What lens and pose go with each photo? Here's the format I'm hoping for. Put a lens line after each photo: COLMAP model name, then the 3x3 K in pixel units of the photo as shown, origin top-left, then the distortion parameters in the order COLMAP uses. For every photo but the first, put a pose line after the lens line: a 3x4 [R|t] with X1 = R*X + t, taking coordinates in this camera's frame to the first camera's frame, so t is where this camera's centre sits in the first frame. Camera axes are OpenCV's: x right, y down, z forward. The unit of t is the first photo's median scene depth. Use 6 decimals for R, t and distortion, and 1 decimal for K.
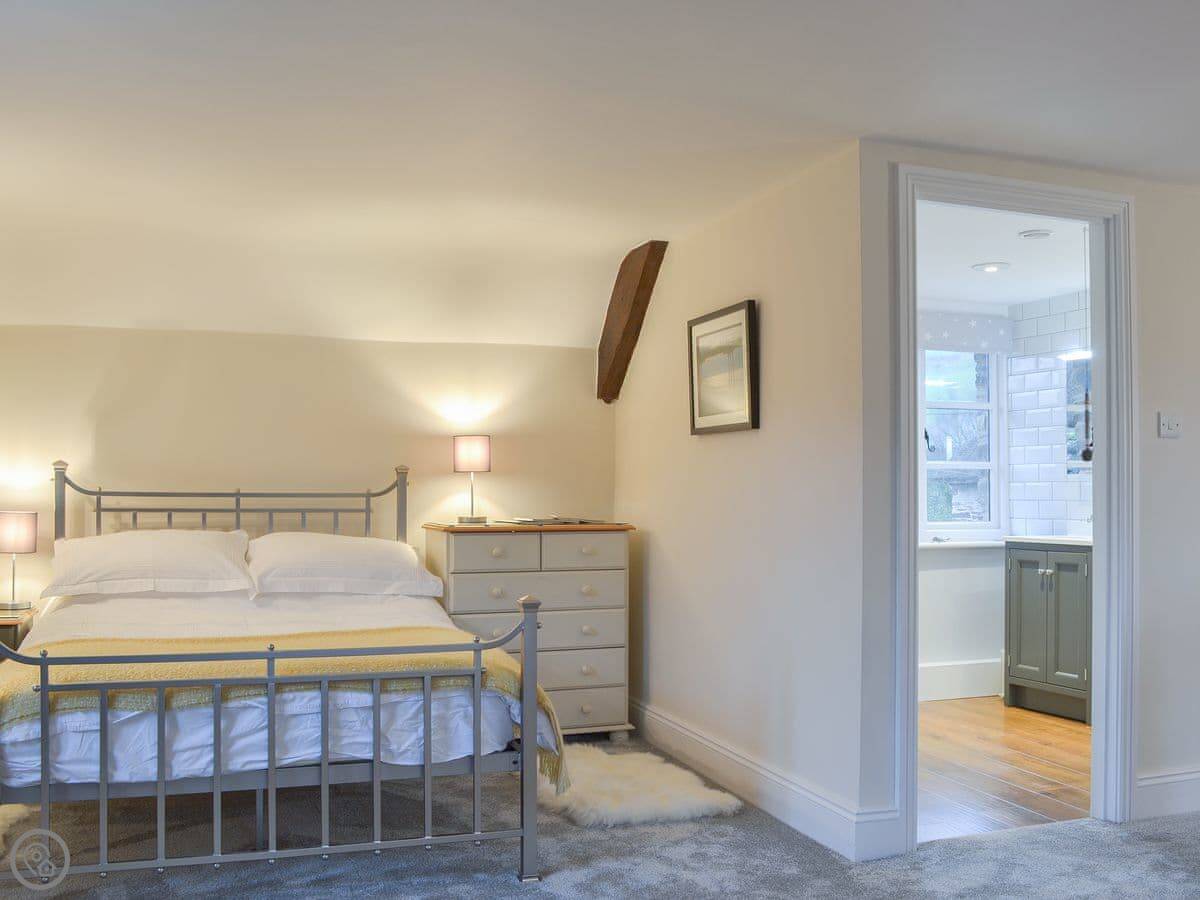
lens RADIAL K [[1137.9, 0, 611.9], [0, 1137.9, 474.7], [0, 0, 1]] dist [-0.093006, 0.000000]
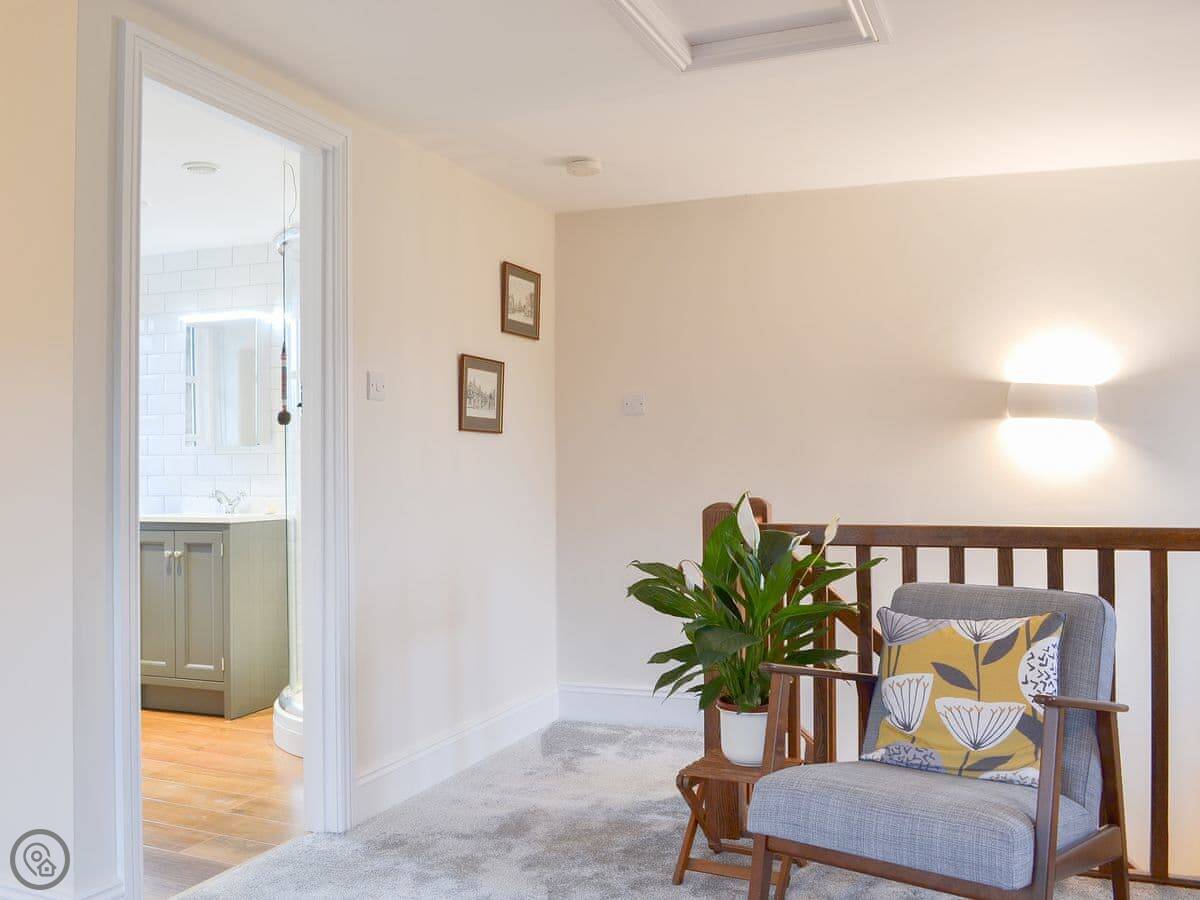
lens RADIAL K [[1137.9, 0, 600.7], [0, 1137.9, 438.7], [0, 0, 1]] dist [-0.093006, 0.000000]
pose [[0.686592, 0.012059, 0.726943, -0.051896], [-0.001297, 0.999881, -0.015362, 0.012915], [-0.727042, 0.009605, 0.686526, 0.224154]]
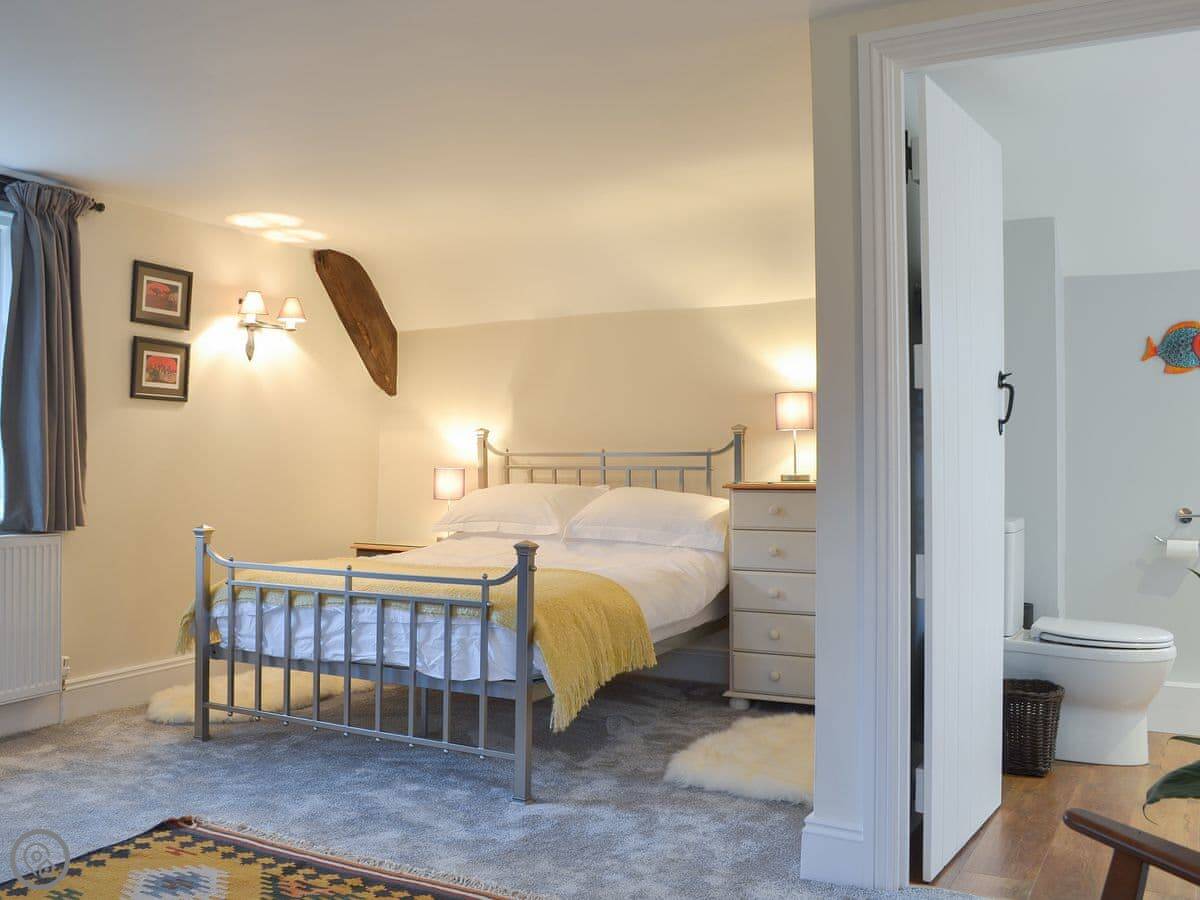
lens RADIAL K [[1137.9, 0, 558.2], [0, 1137.9, 440.5], [0, 0, 1]] dist [-0.093006, 0.000000]
pose [[0.628394, -0.017315, -0.777703, 0.634694], [0.014349, 0.999840, -0.010666, 0.018608], [0.777763, -0.004457, 0.628542, 0.275467]]
